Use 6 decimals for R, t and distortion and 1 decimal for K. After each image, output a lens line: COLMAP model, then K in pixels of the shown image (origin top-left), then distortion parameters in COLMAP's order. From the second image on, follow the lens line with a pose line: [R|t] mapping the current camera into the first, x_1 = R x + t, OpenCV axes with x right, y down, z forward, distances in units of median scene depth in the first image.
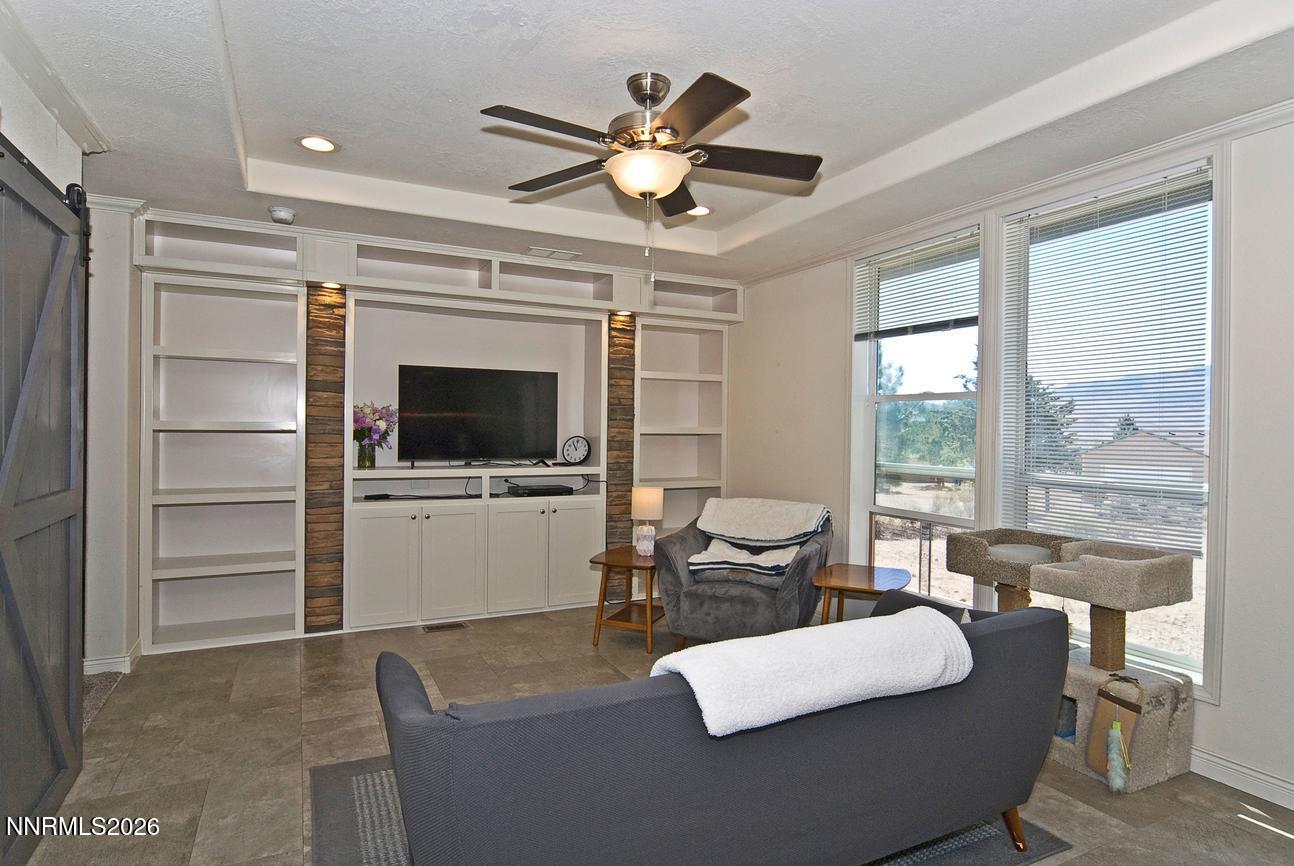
lens RADIAL K [[699.5, 0, 641.7], [0, 699.5, 435.6], [0, 0, 1]] dist [-0.011278, 0.003264]
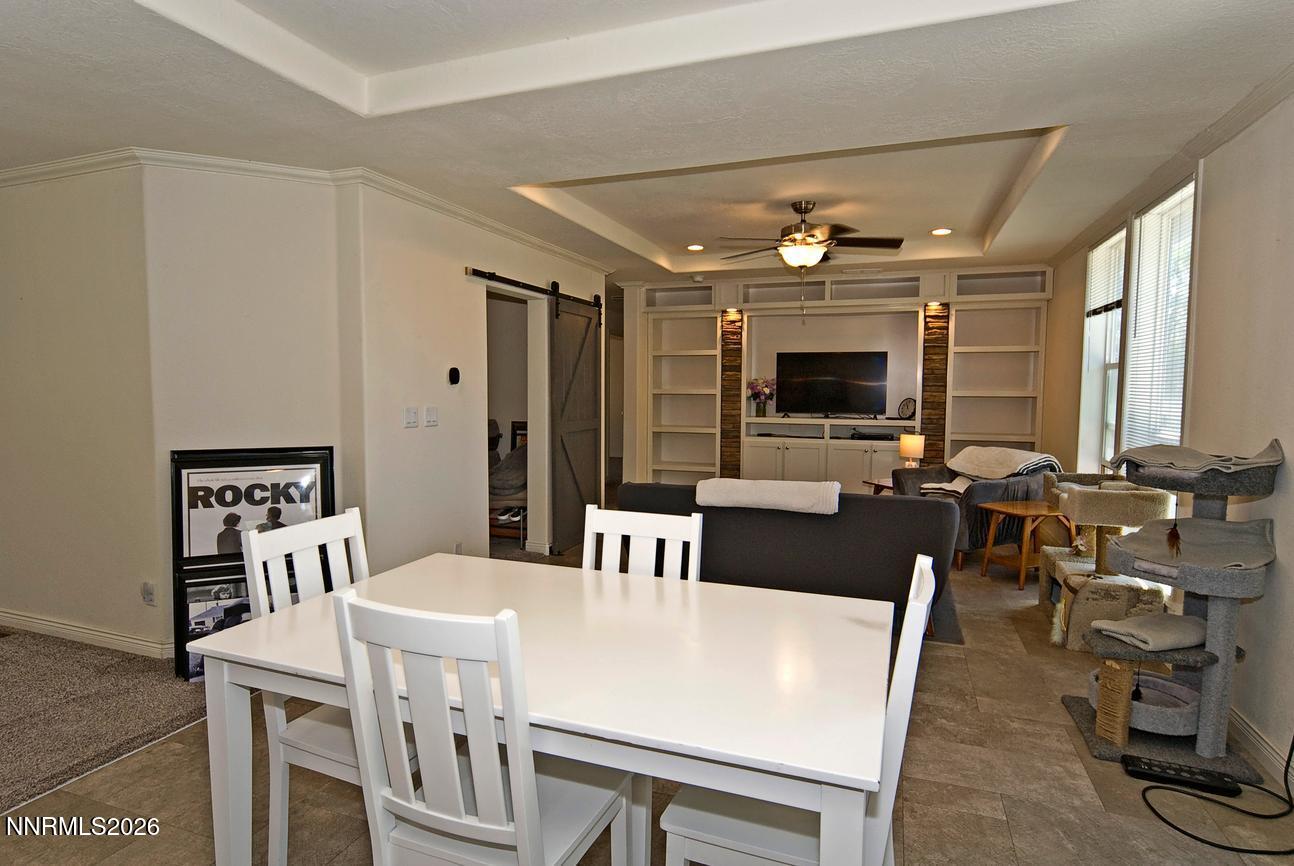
lens RADIAL K [[699.5, 0, 644.6], [0, 699.5, 436.5], [0, 0, 1]] dist [-0.011278, 0.003264]
pose [[0.690560, 0.043992, -0.721936, 0.601984], [-0.002732, 0.998300, 0.058220, -0.002426], [0.723270, -0.038232, 0.689507, -0.326978]]
